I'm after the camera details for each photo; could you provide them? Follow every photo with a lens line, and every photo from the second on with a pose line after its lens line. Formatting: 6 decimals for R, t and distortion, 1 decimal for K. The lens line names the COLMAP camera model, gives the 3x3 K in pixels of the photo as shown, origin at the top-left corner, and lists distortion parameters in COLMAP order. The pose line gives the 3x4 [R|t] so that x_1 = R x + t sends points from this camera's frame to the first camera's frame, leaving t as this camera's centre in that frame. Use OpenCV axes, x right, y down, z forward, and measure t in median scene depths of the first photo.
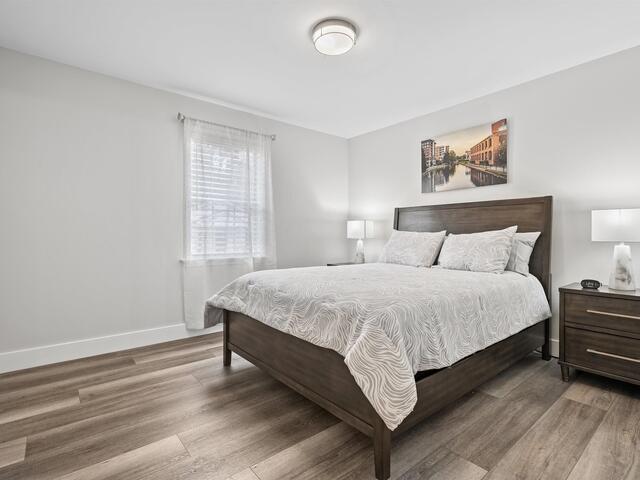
lens RADIAL K [[325.8, 0, 319.4], [0, 325.8, 234.9], [0, 0, 1]] dist [-0.006195, 0.001018]
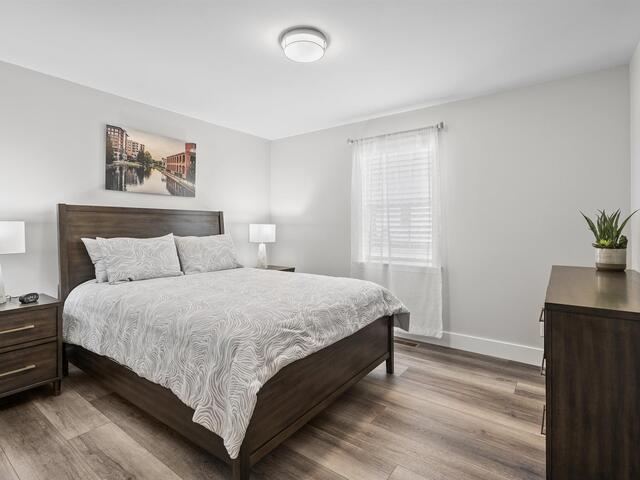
lens RADIAL K [[325.8, 0, 319.6], [0, 325.8, 237.4], [0, 0, 1]] dist [-0.006195, 0.001018]
pose [[-0.244481, -0.013372, 0.969562, -0.632377], [0.009246, 0.999827, 0.016120, -0.021694], [-0.969610, 0.012906, -0.244315, 0.754261]]
